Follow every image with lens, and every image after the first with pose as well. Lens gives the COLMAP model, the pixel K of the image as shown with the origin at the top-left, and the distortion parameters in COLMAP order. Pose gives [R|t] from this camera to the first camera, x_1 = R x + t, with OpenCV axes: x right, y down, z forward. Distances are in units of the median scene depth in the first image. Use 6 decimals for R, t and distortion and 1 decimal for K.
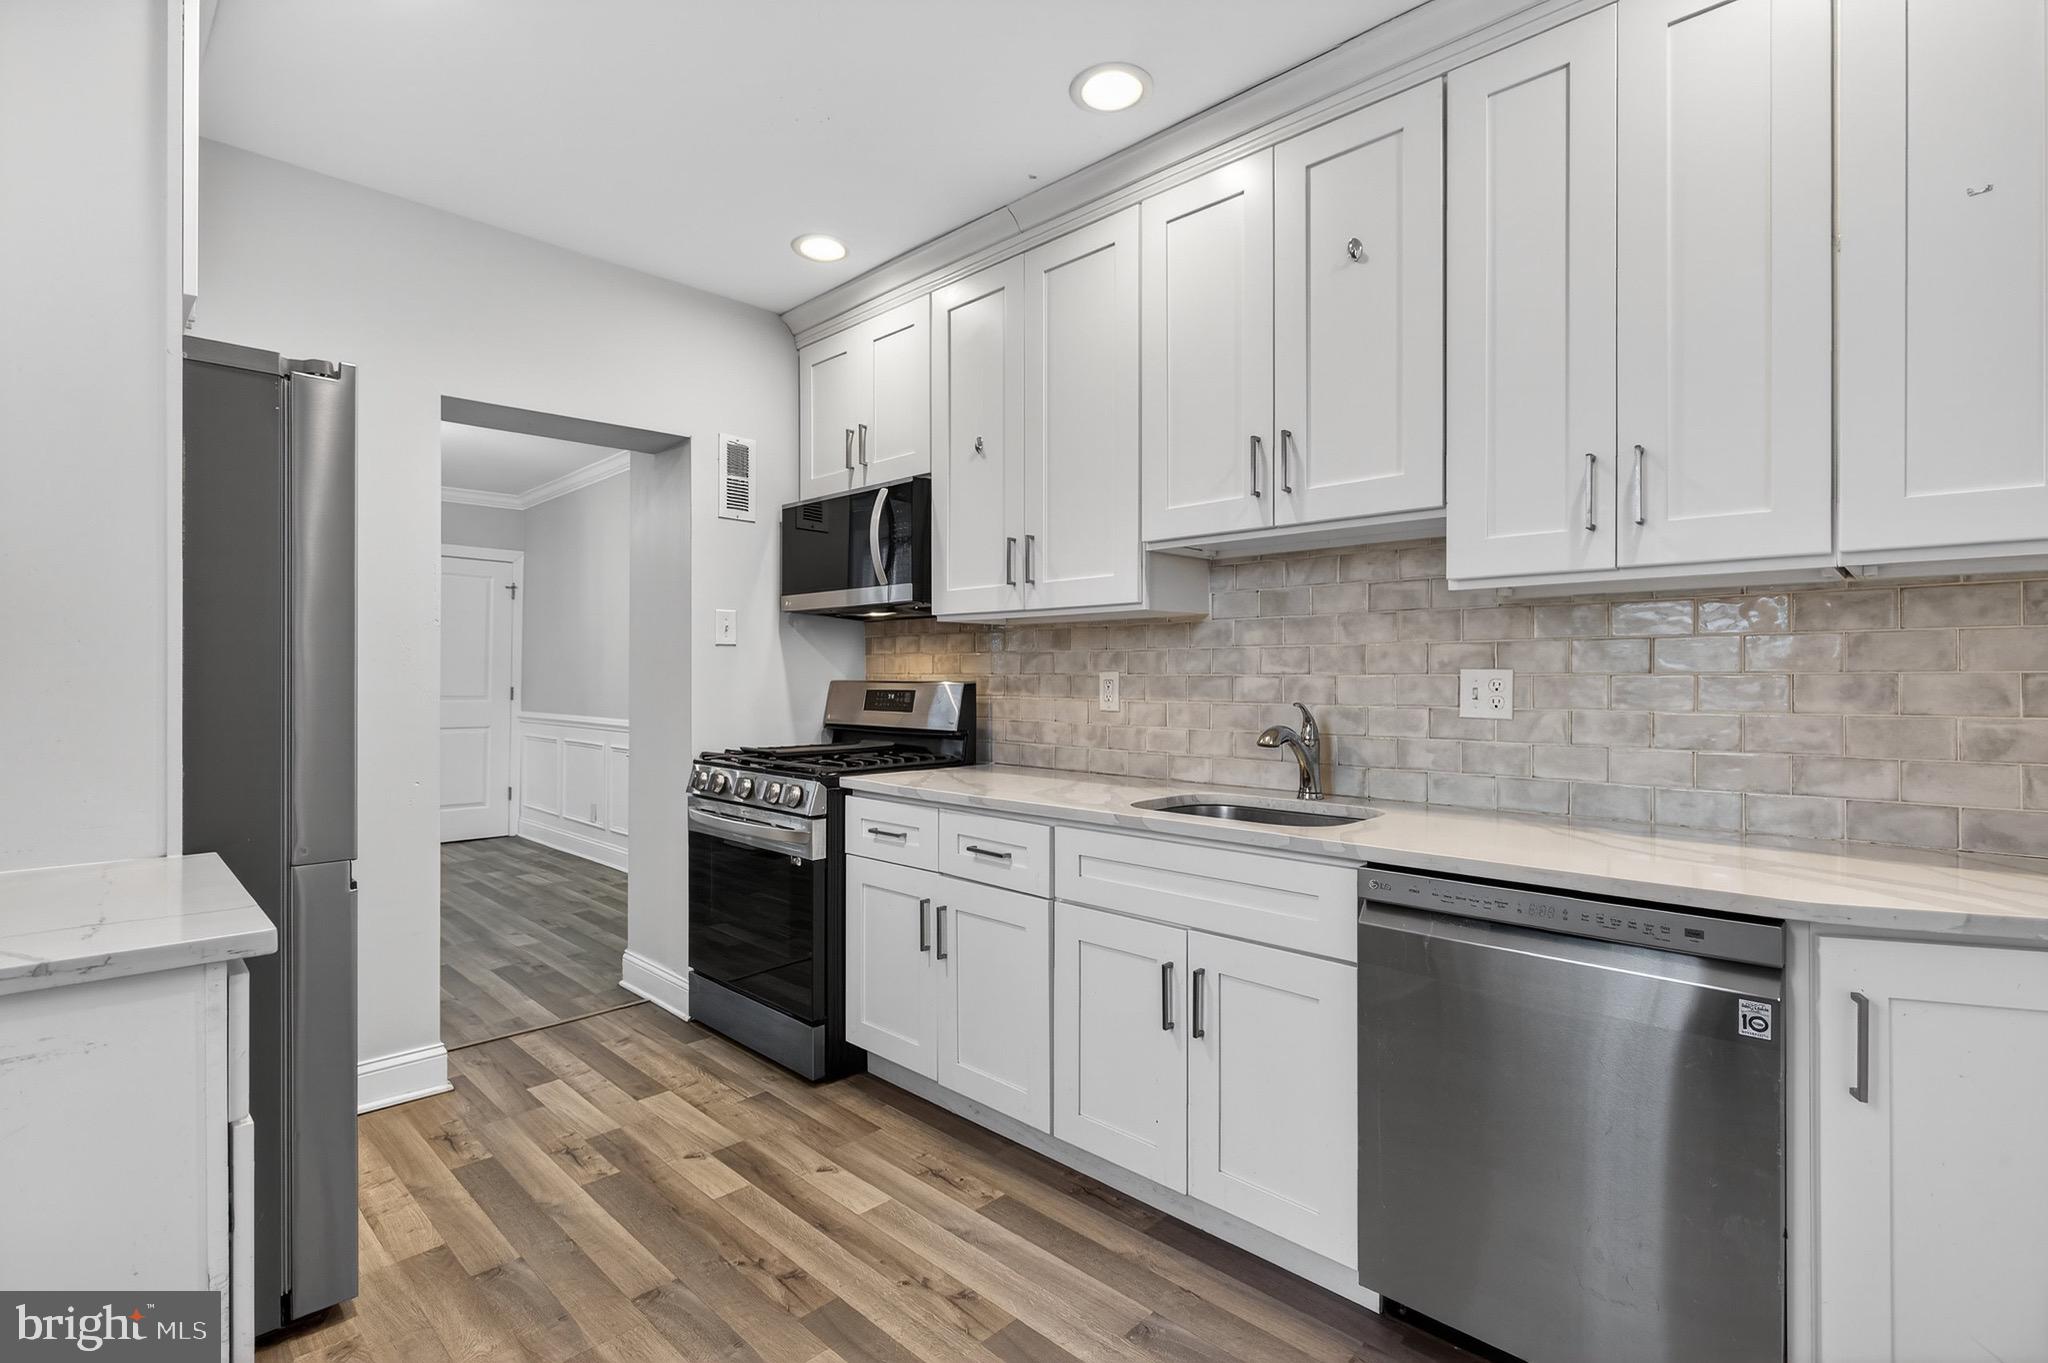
lens RADIAL K [[960.4, 0, 1061.0], [0, 960.4, 682.6], [0, 0, 1]] dist [0.000511, 0.000196]
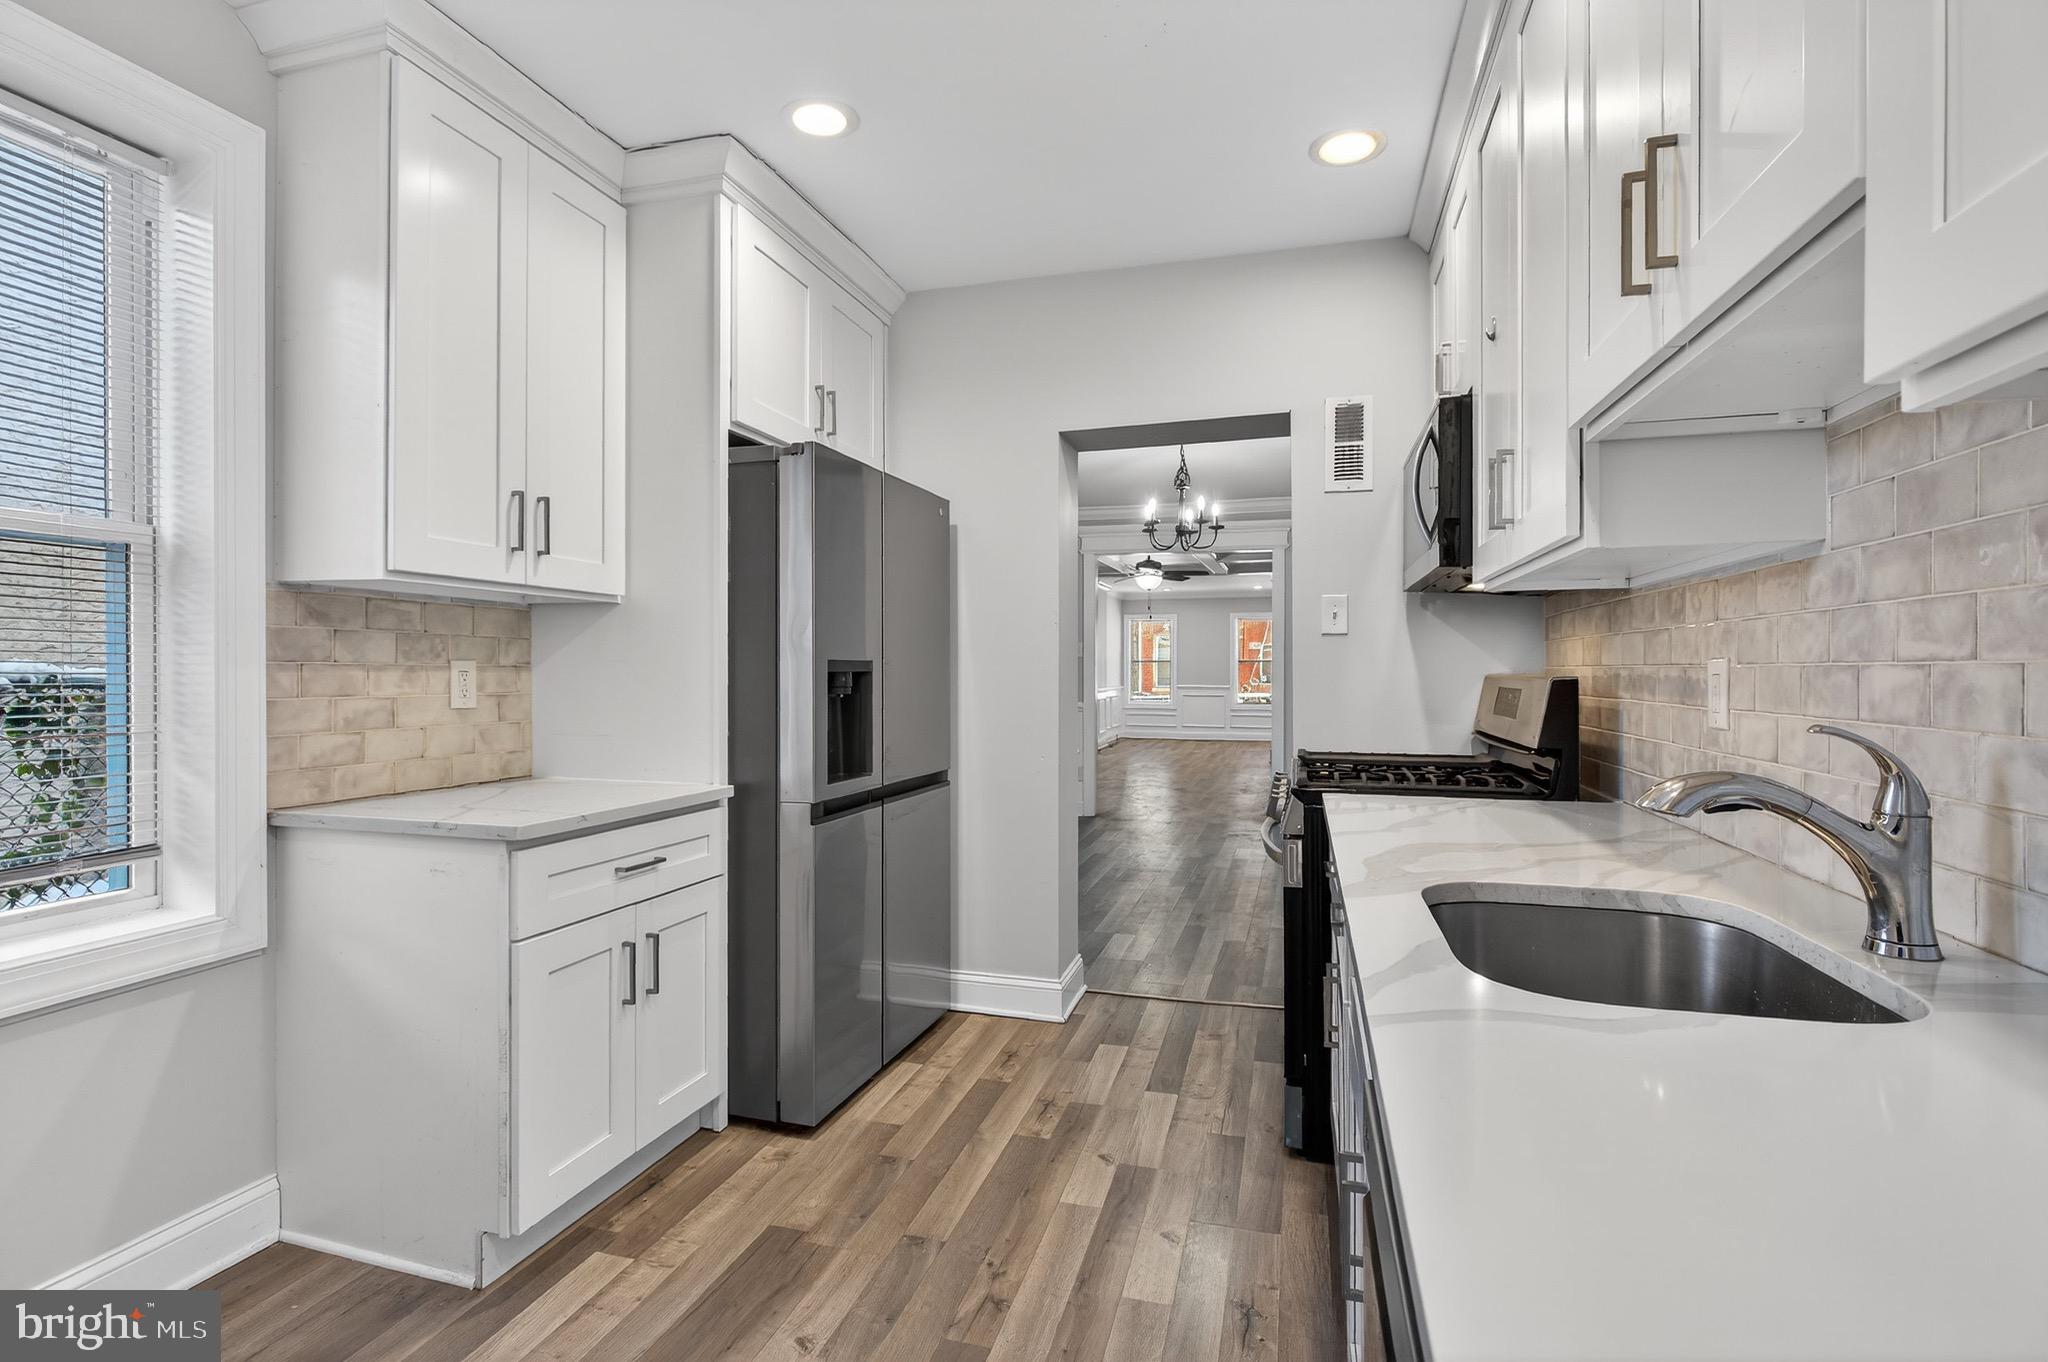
lens RADIAL K [[991.0, 0, 1024.0], [0, 991.0, 681.0], [0, 0, 1]] dist [-0.000259, -0.000390]
pose [[0.457726, 0.007608, -0.889061, 0.440529], [-0.005671, 0.999968, 0.005637, 0.000537], [0.889075, 0.002462, 0.457755, 0.427145]]
